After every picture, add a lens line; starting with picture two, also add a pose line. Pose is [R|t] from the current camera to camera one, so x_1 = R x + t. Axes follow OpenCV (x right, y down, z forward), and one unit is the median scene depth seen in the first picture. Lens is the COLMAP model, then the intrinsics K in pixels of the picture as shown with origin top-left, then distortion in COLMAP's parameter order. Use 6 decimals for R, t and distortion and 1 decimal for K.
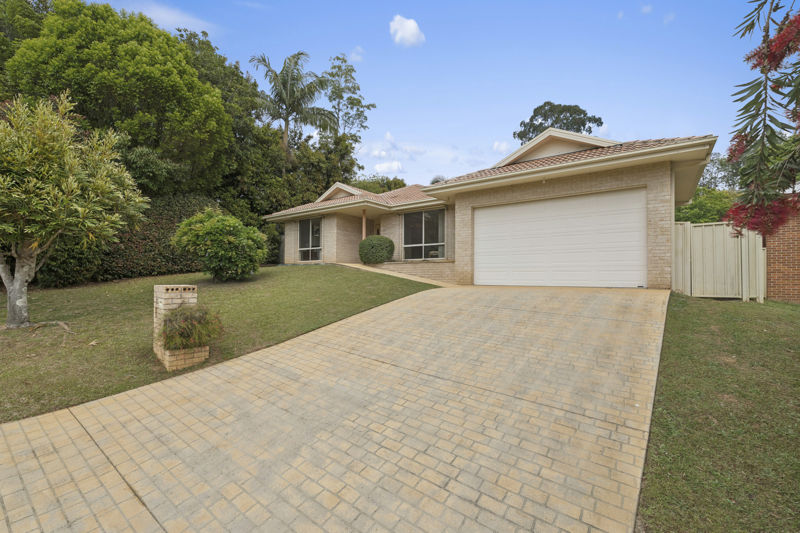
lens RADIAL K [[353.2, 0, 397.3], [0, 353.2, 268.1], [0, 0, 1]] dist [-0.004121, -0.000135]
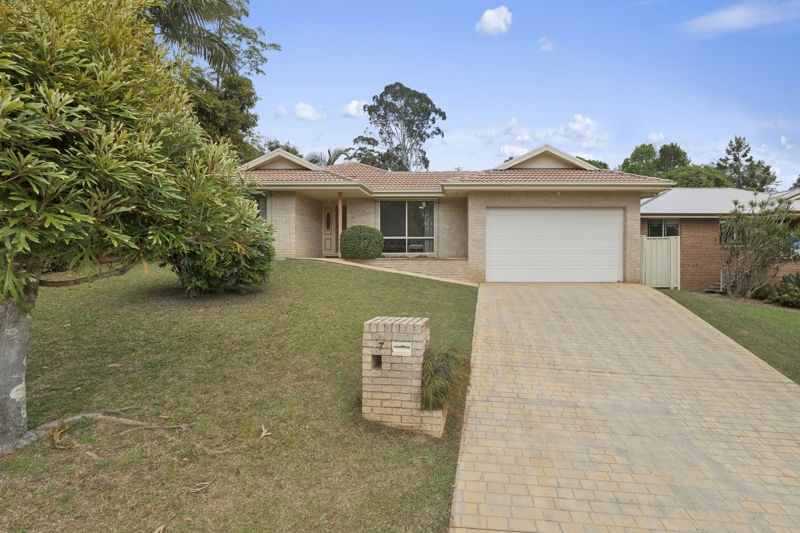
lens RADIAL K [[407.6, 0, 400.3], [0, 407.6, 245.7], [0, 0, 1]] dist [-0.000589, -0.000398]
pose [[0.794049, 0.003501, 0.607844, -0.591212], [-0.013178, 0.999848, 0.011456, -0.058187], [-0.607711, -0.017107, 0.793974, 0.178500]]
